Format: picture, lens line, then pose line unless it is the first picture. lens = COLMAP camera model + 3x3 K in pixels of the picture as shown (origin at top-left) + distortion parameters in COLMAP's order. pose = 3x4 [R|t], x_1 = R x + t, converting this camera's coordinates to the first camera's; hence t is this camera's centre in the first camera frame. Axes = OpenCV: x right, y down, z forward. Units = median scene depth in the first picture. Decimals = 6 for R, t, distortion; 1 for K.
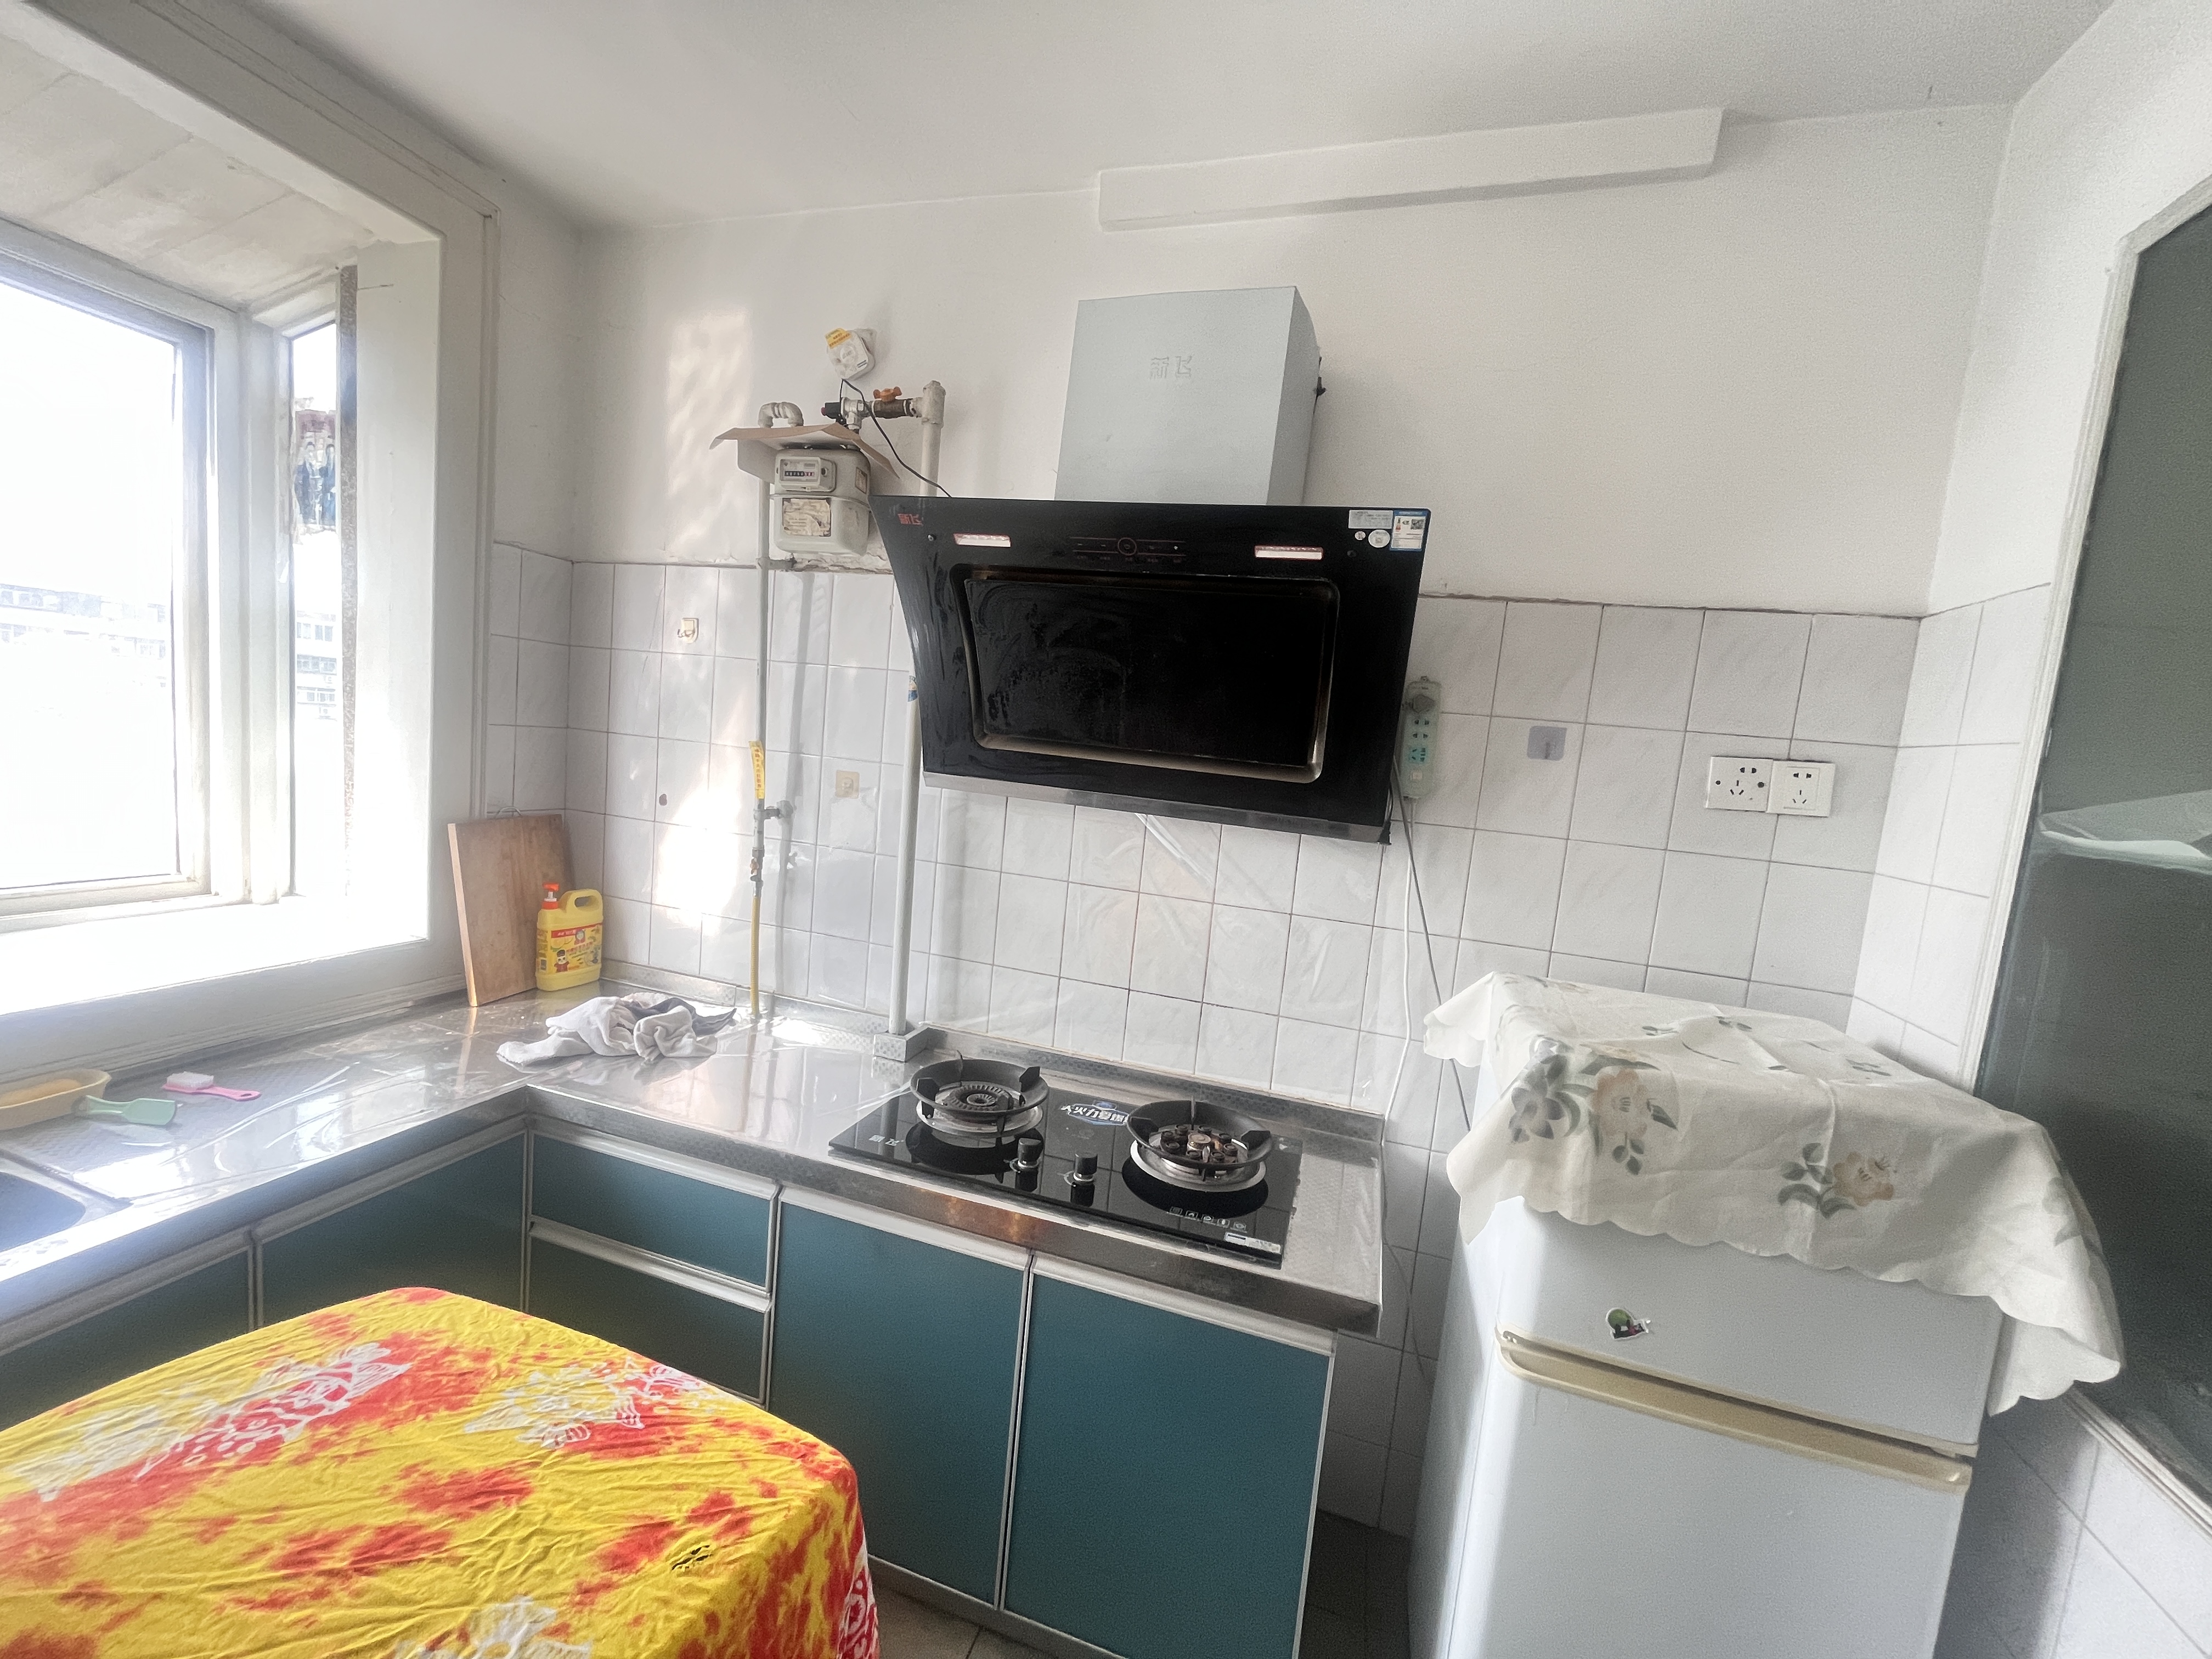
lens RADIAL K [[893.3, 0, 1100.2], [0, 893.3, 832.6], [0, 0, 1]] dist [-0.006054, -0.000075]
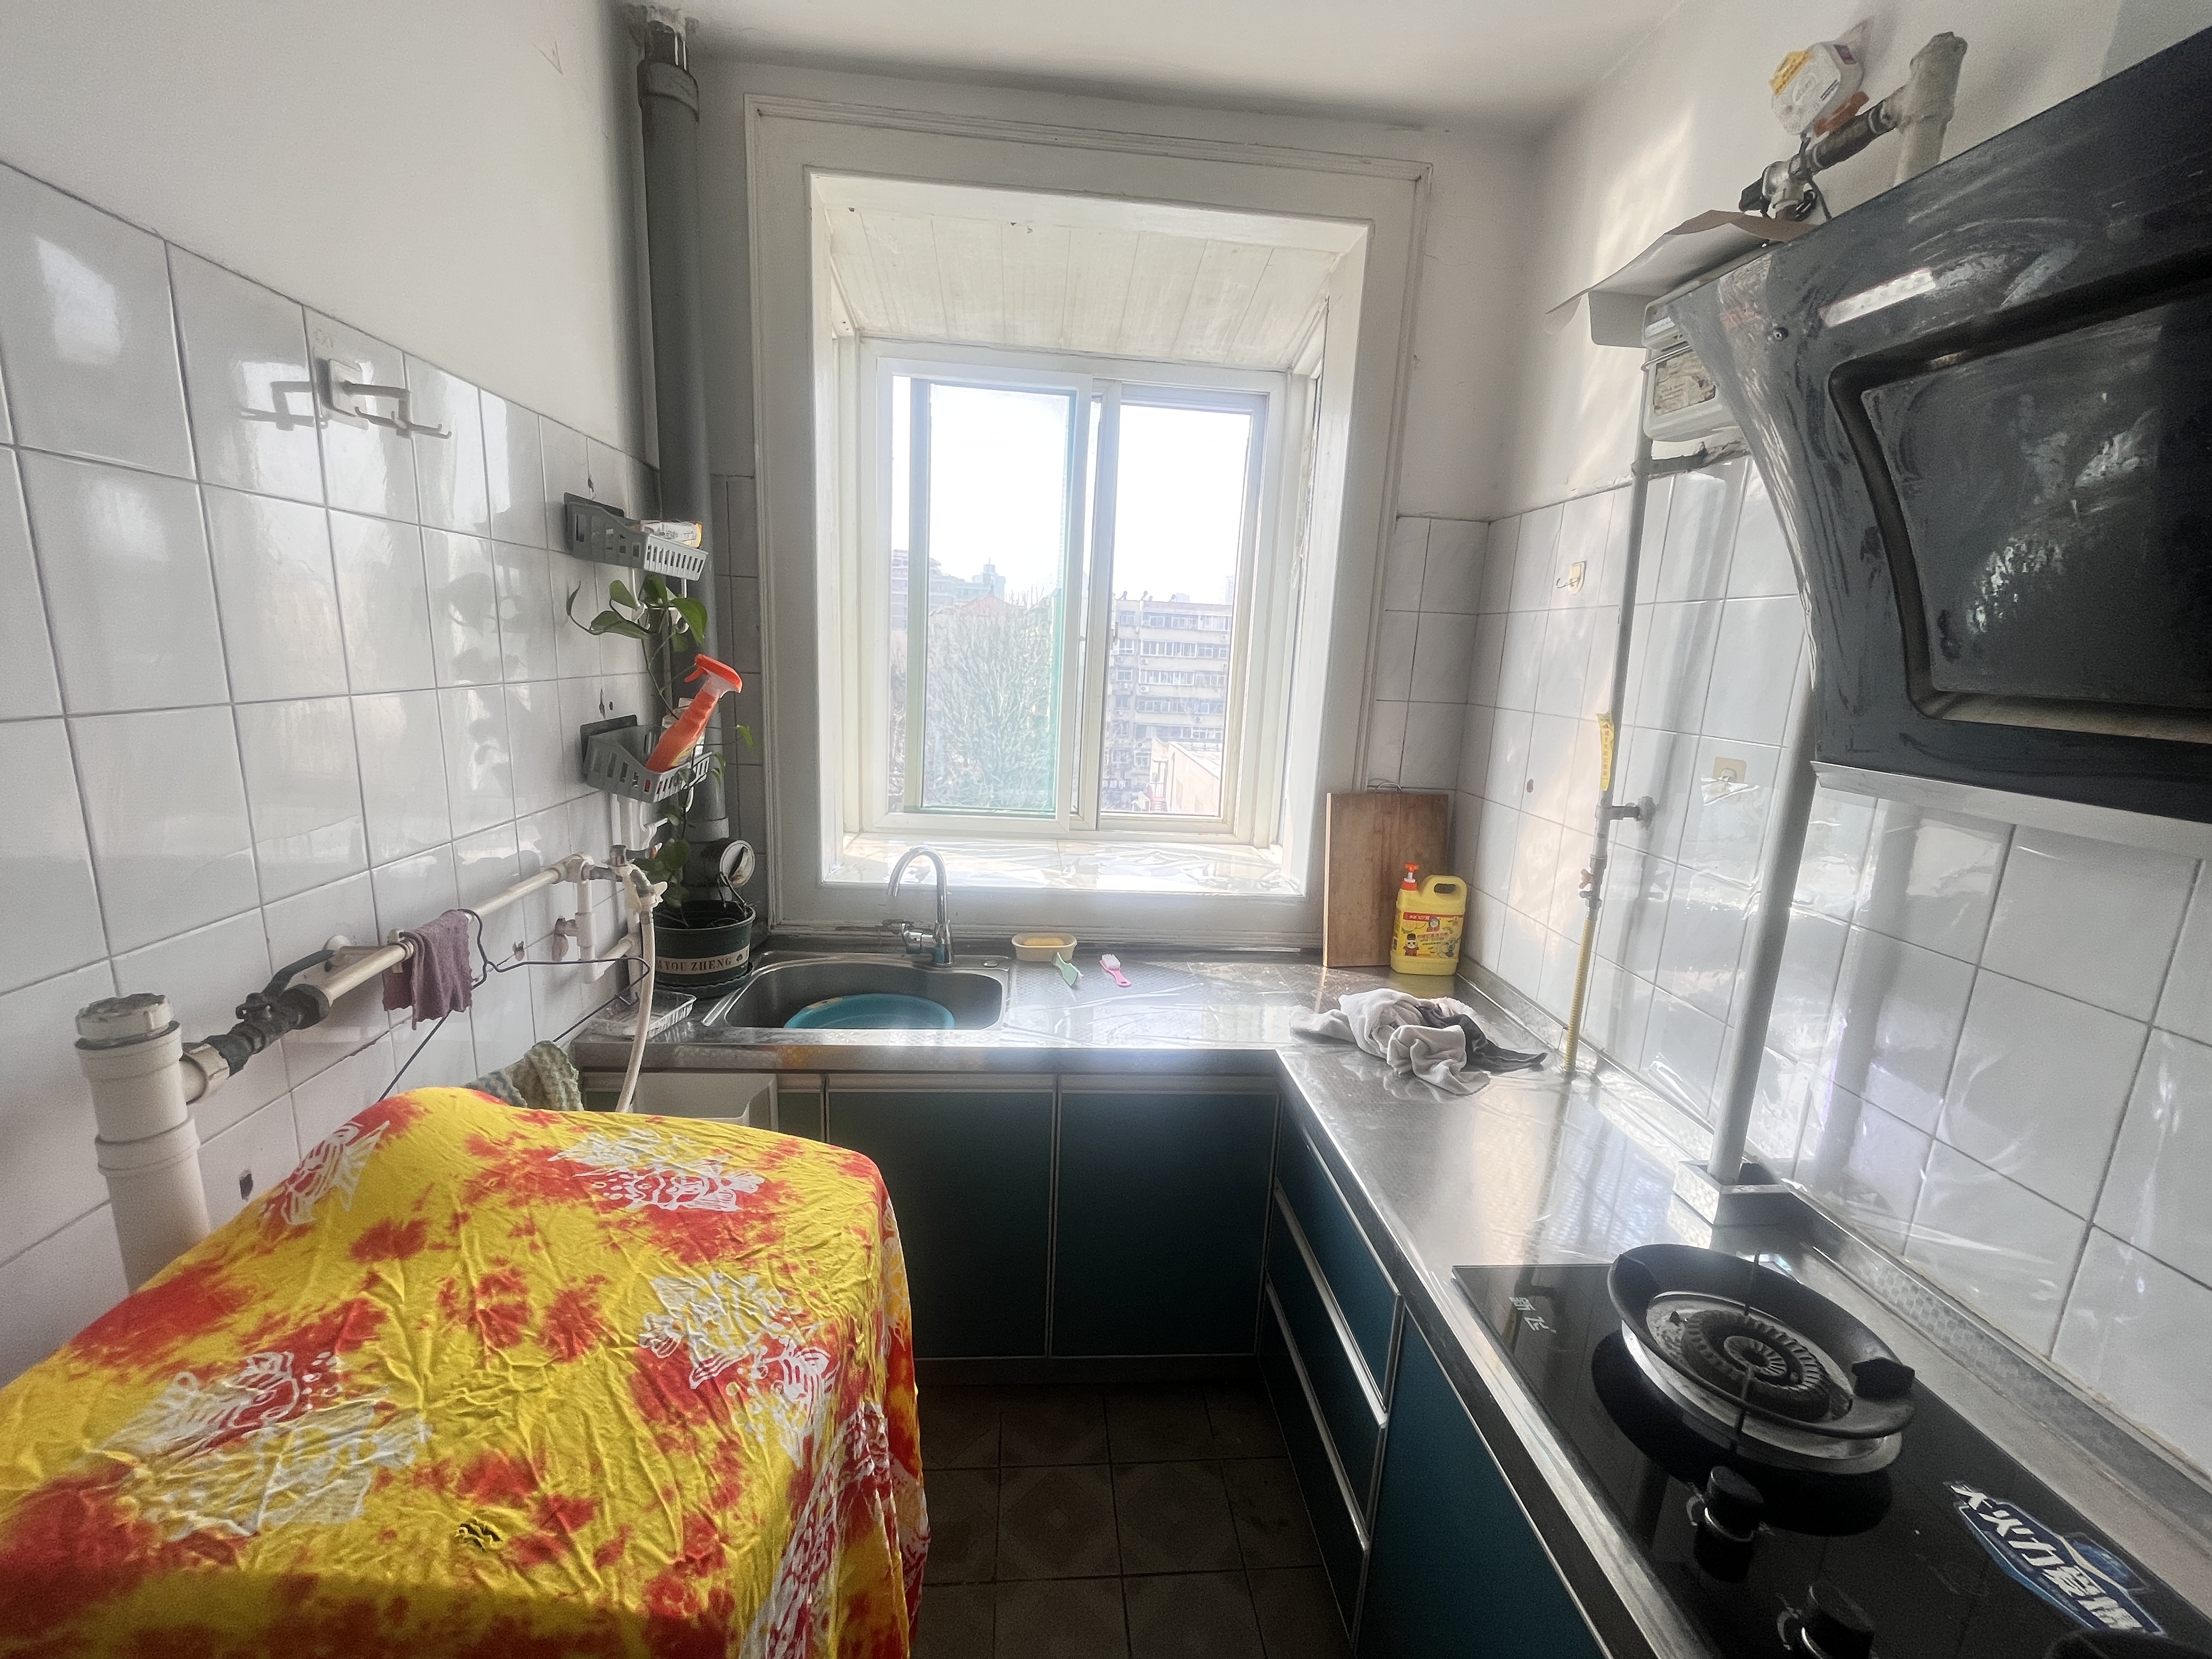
lens RADIAL K [[893.3, 0, 1097.3], [0, 893.3, 830.7], [0, 0, 1]] dist [-0.006054, -0.000075]
pose [[0.369751, 0.111360, -0.922433, 0.156157], [-0.107940, 0.991218, 0.076396, -0.016655], [0.922840, 0.071320, 0.378524, 0.332571]]
